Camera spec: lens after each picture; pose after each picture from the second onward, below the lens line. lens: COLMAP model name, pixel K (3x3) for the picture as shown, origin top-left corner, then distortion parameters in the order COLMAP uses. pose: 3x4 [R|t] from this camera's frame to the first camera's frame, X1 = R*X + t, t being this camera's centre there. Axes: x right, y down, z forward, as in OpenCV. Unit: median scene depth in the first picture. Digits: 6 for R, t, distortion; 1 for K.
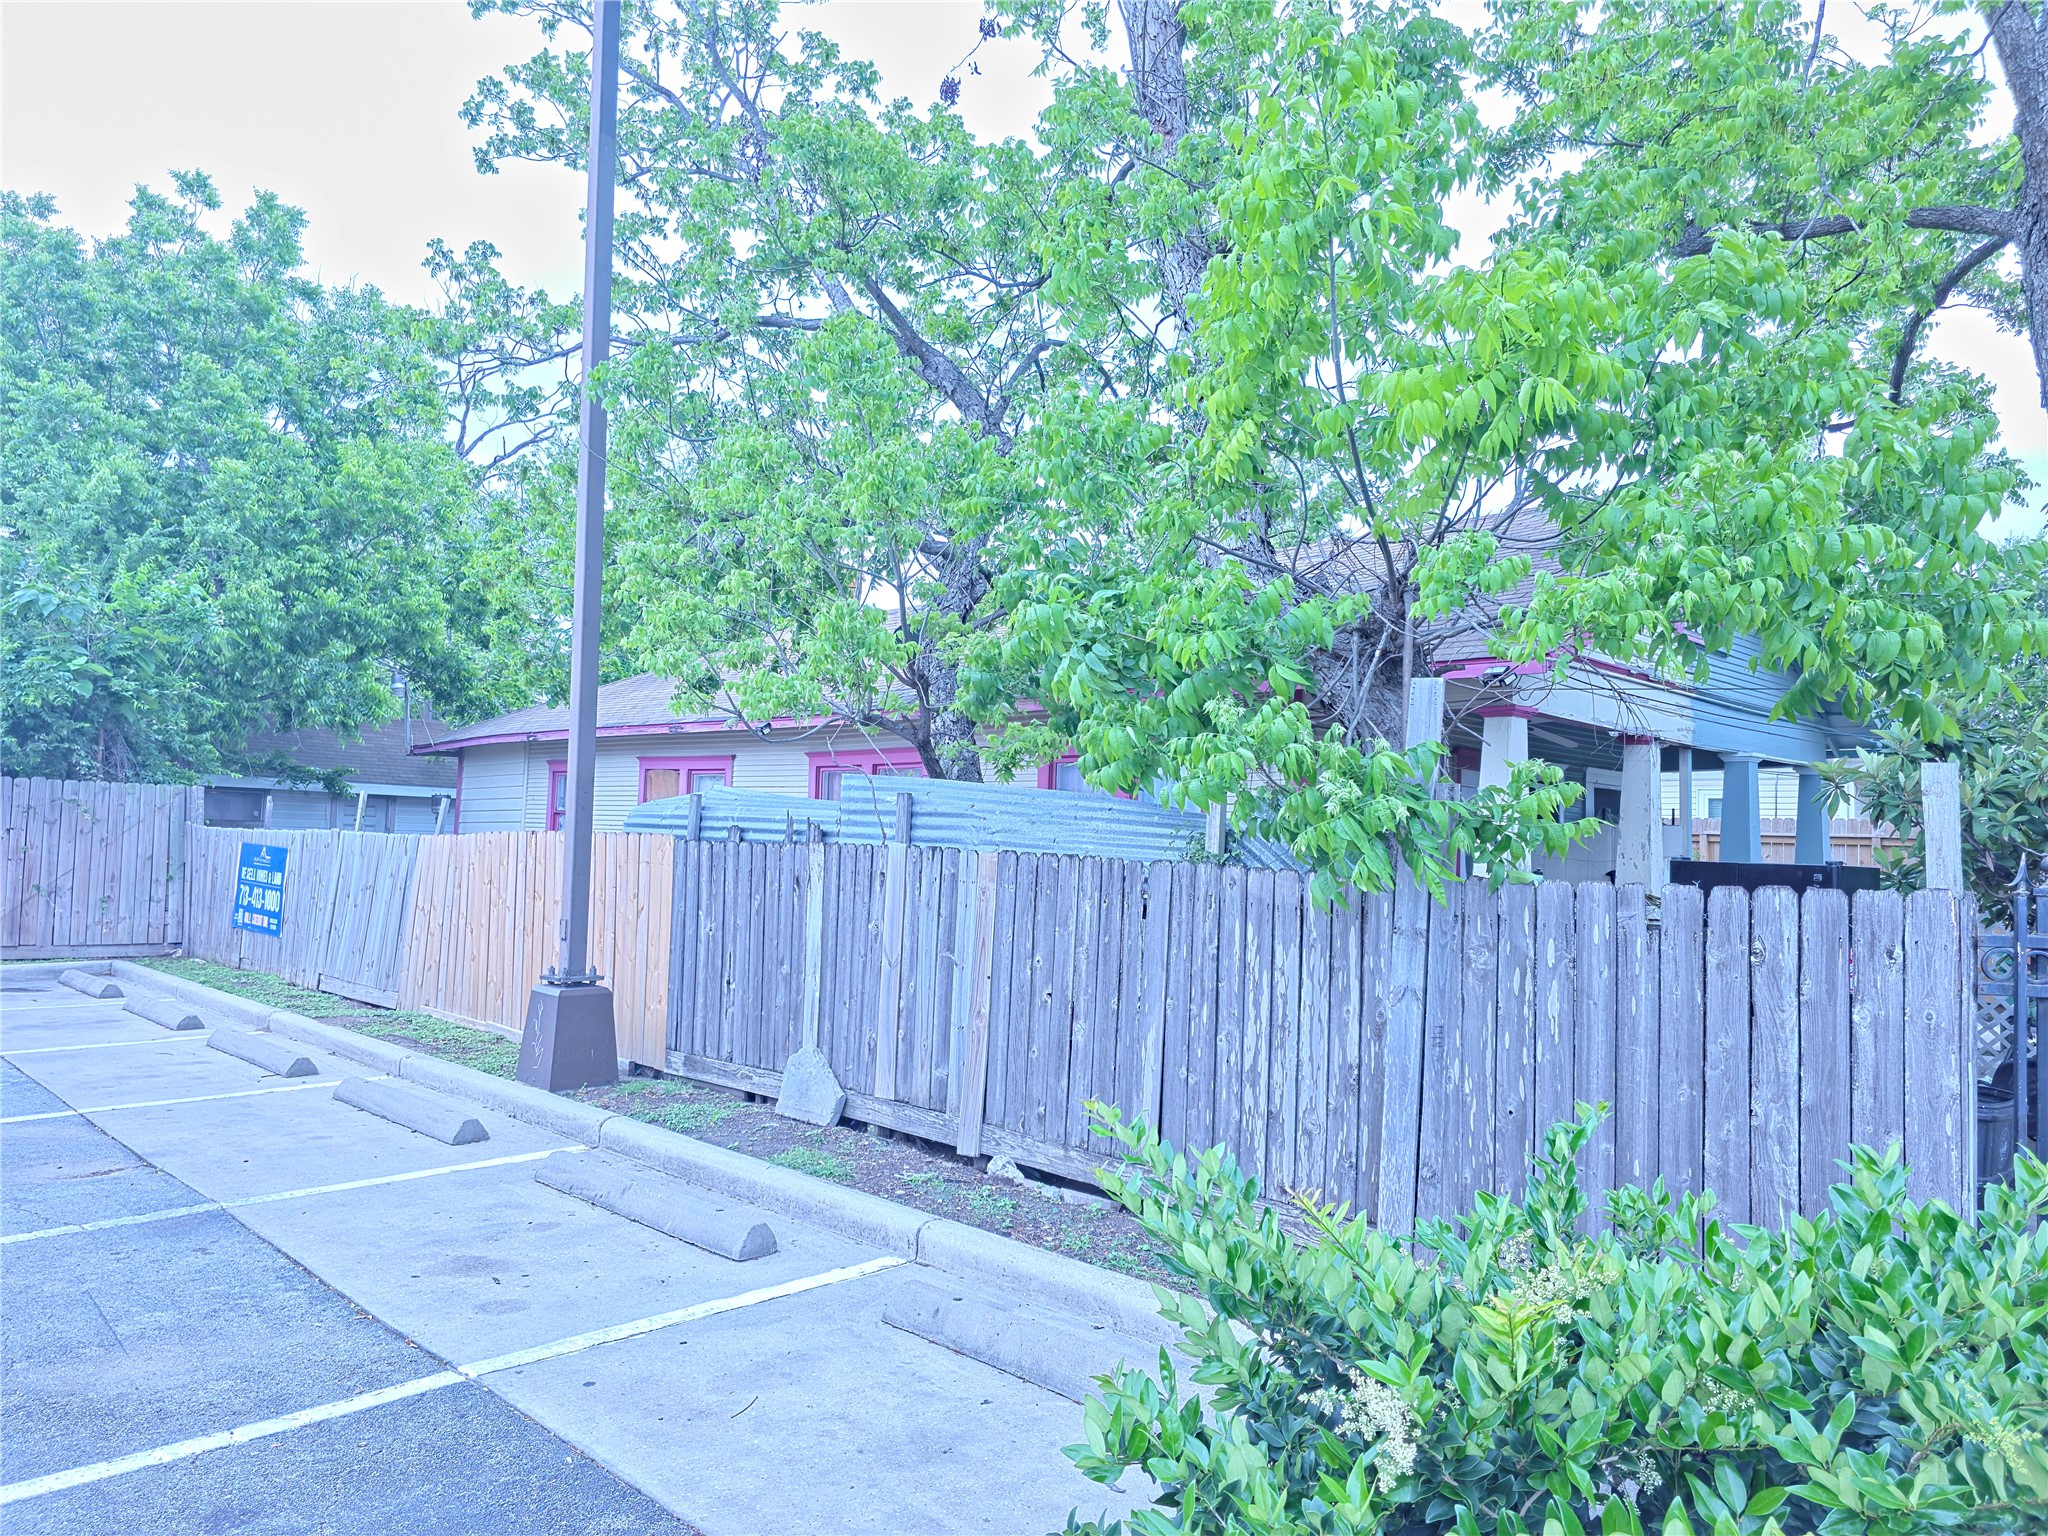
lens RADIAL K [[1386.6, 0, 1024.0], [0, 1386.6, 768.0], [0, 0, 1]] dist [0.080101, -0.001751]
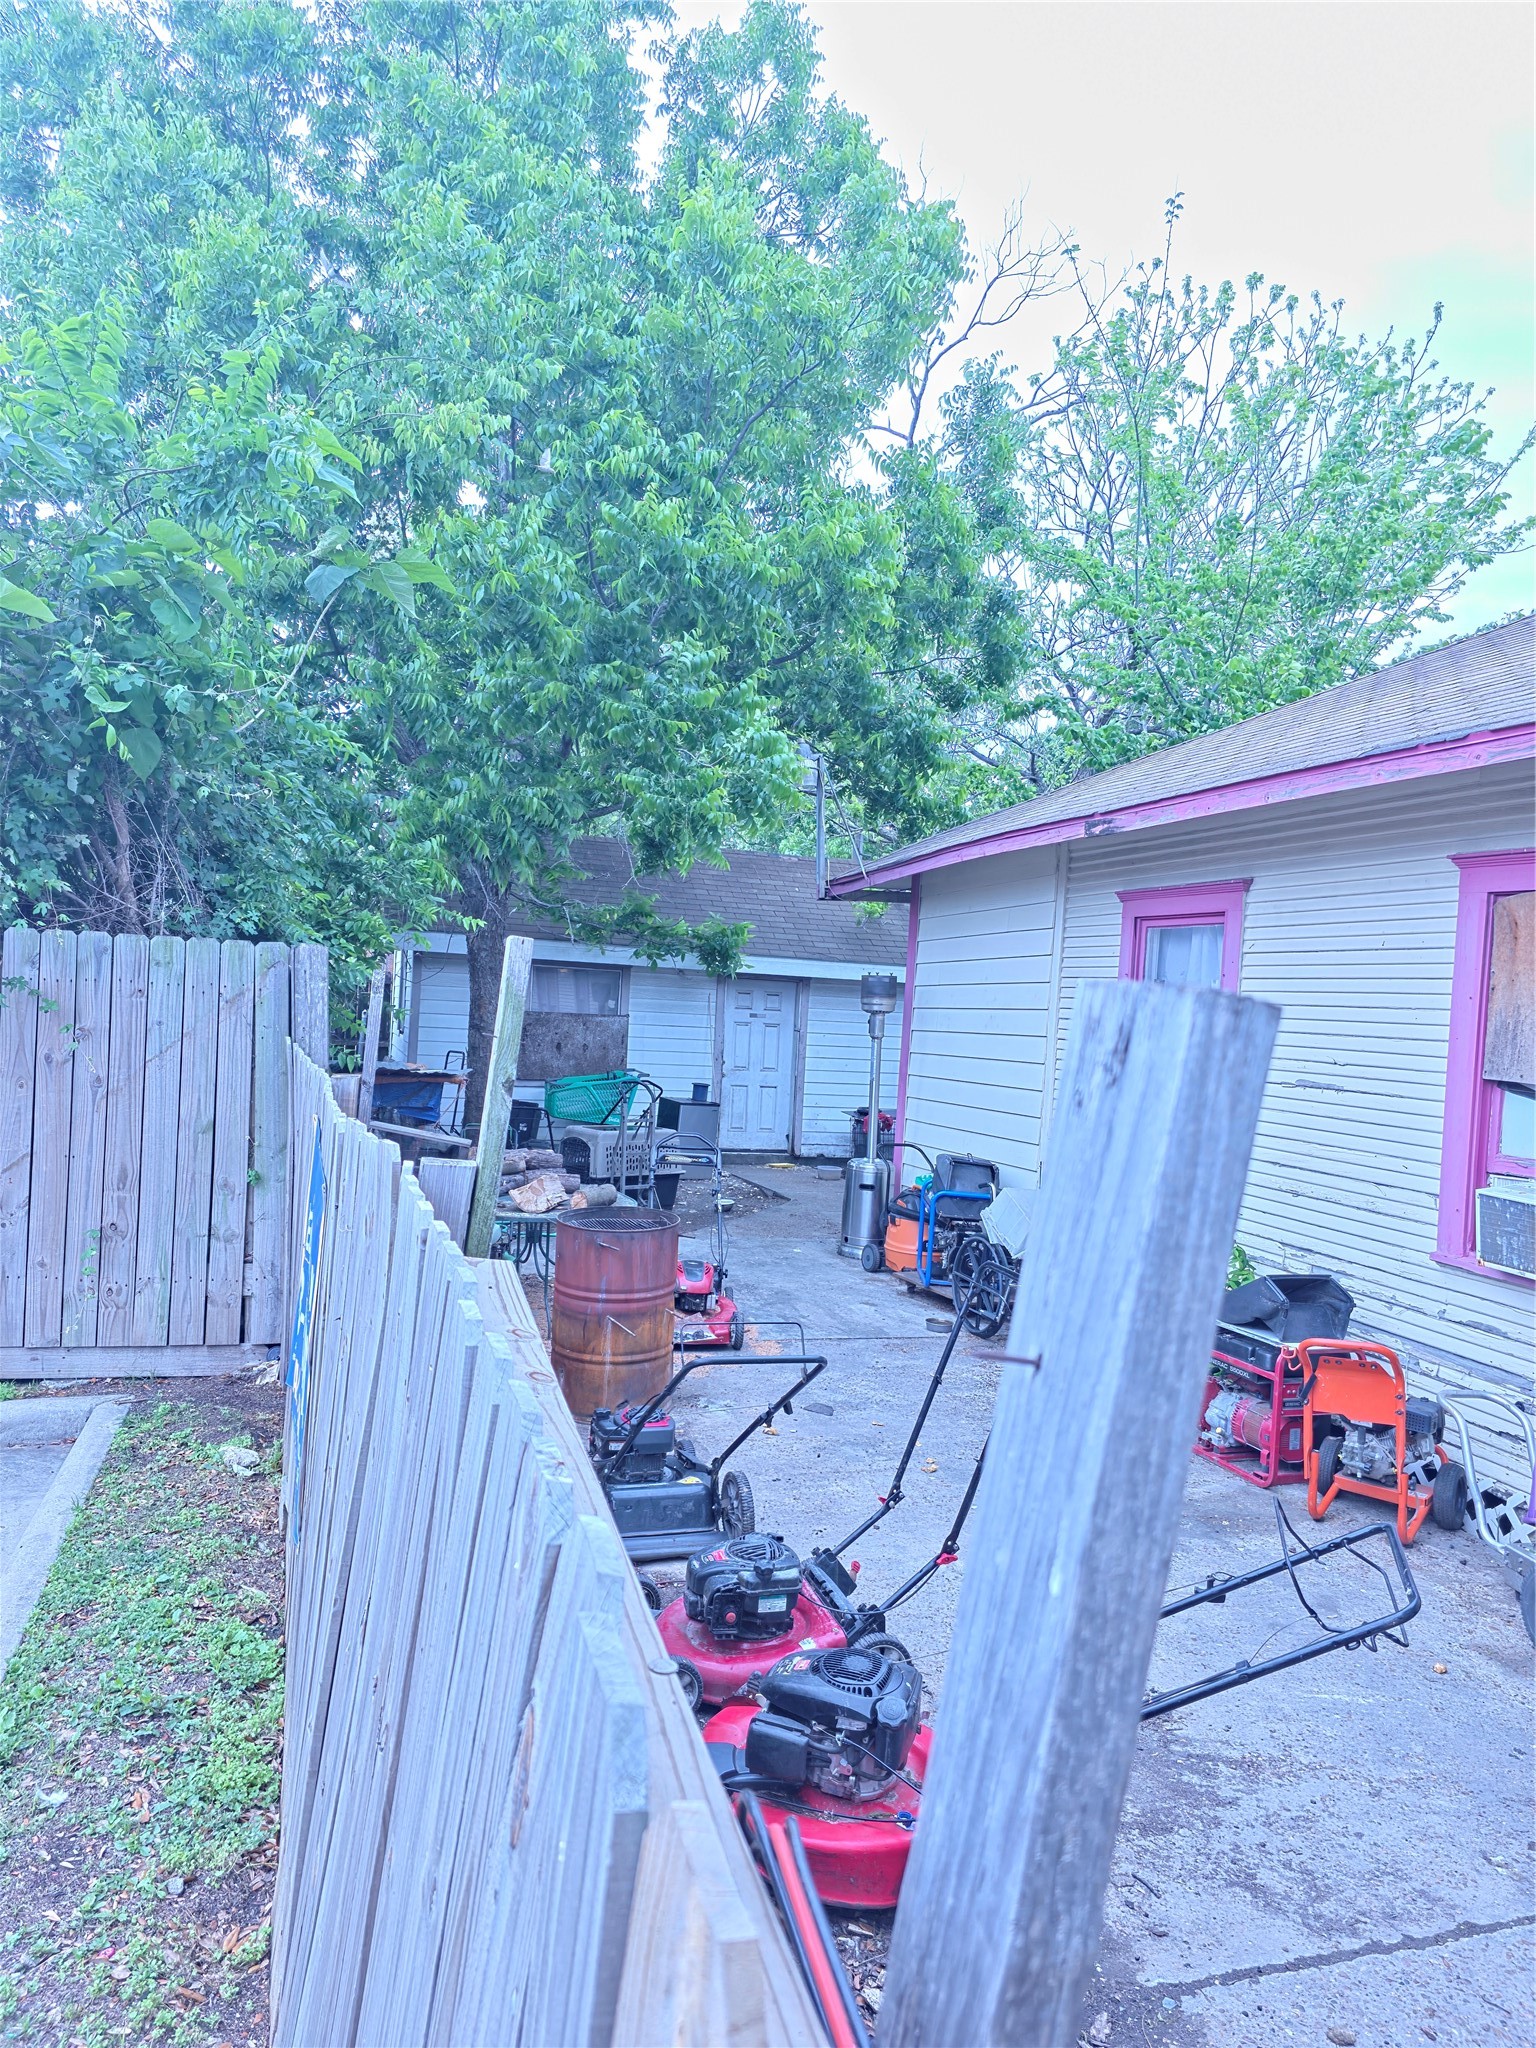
lens RADIAL K [[1386.6, 0, 727.2], [0, 1386.6, 1021.1], [0, 0, 1]] dist [0.080101, -0.001751]
pose [[0.879302, 0.024717, -0.475624, -0.223643], [-0.002569, 0.998884, 0.047160, 0.011443], [0.476258, -0.040246, 0.878384, 0.532027]]
